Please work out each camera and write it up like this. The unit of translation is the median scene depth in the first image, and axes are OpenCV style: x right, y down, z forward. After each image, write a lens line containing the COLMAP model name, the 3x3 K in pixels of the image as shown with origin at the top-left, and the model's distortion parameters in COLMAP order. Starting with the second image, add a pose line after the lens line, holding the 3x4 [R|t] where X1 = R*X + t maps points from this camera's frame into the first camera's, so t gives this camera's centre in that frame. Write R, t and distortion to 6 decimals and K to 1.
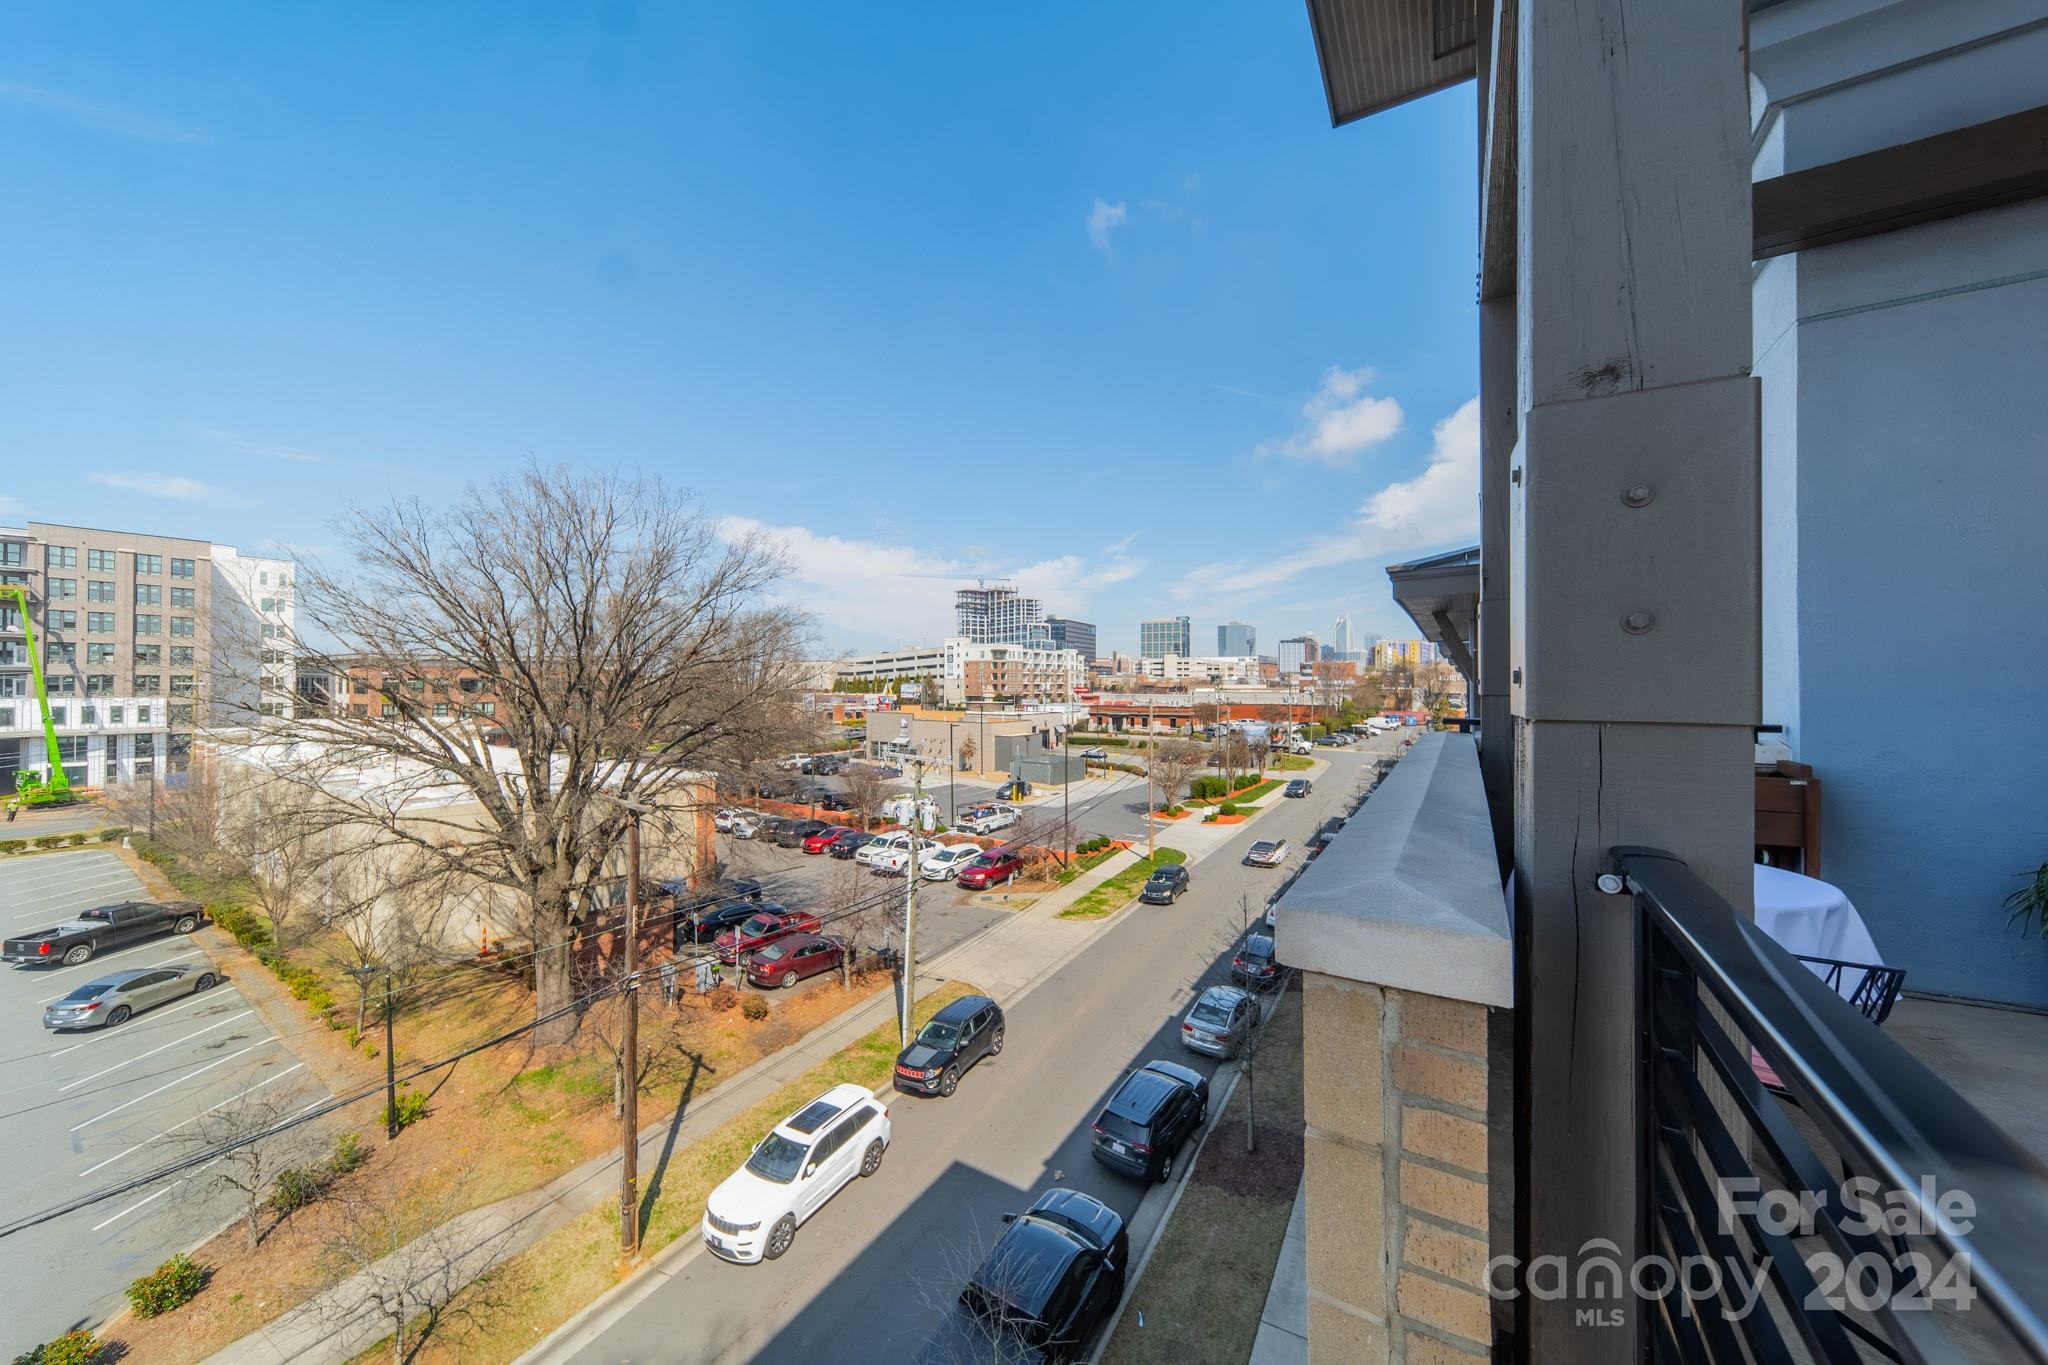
lens RADIAL K [[744.3, 0, 1020.0], [0, 744.3, 681.3], [0, 0, 1]] dist [0.005228, 0.000004]
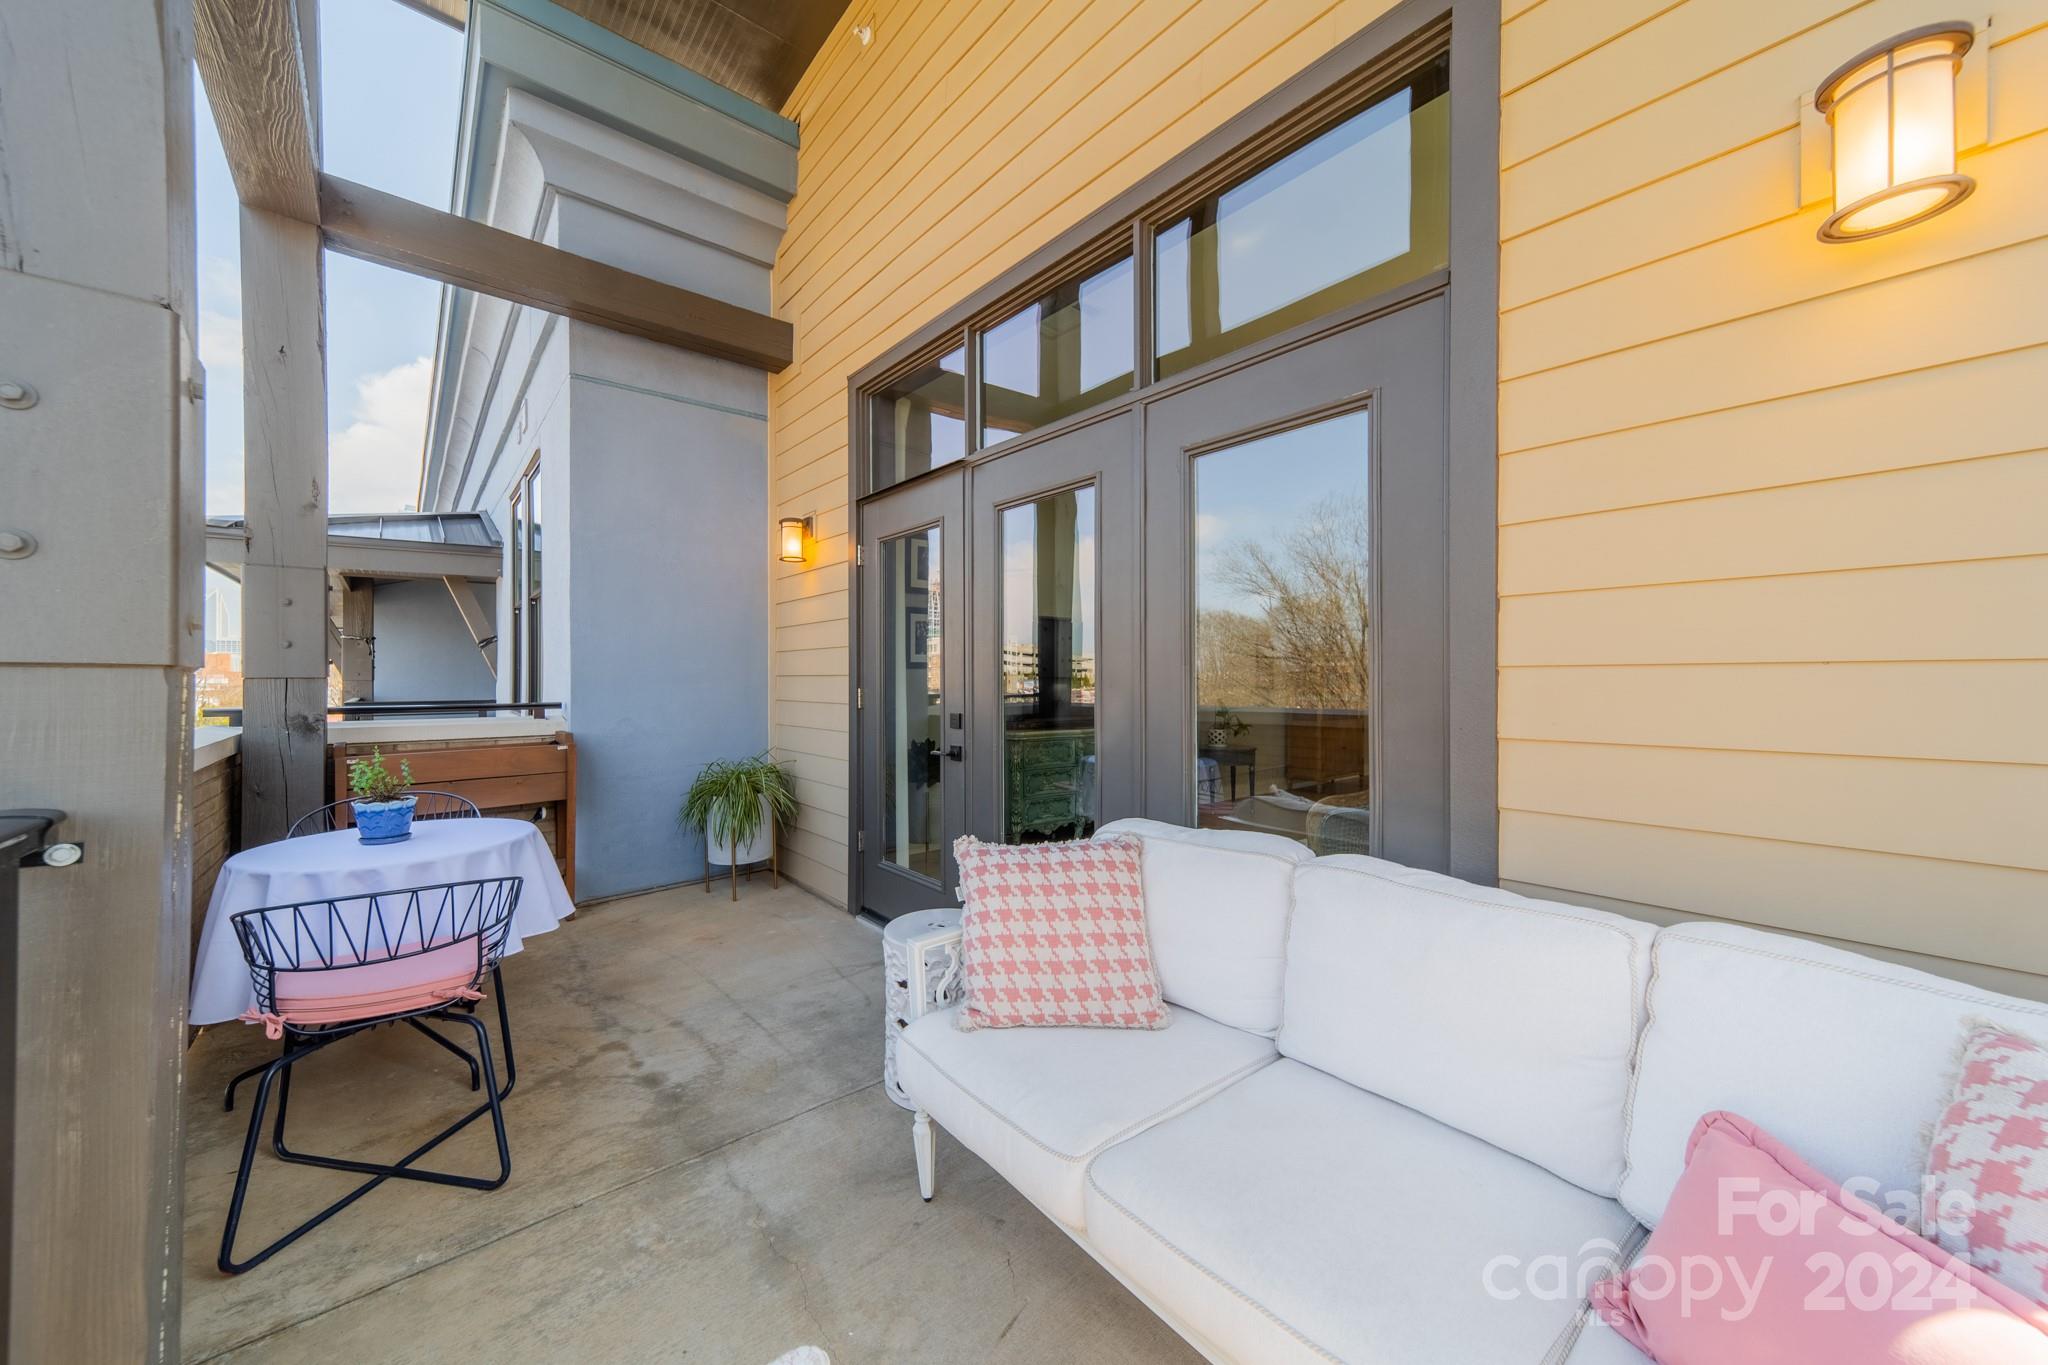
lens RADIAL K [[744.3, 0, 1028.6], [0, 744.3, 687.9], [0, 0, 1]] dist [0.005228, 0.000004]
pose [[0.327509, -0.007740, 0.944816, 0.131167], [-0.002705, 0.999955, 0.009130, 0.024155], [-0.944844, -0.005546, 0.327473, -0.127620]]
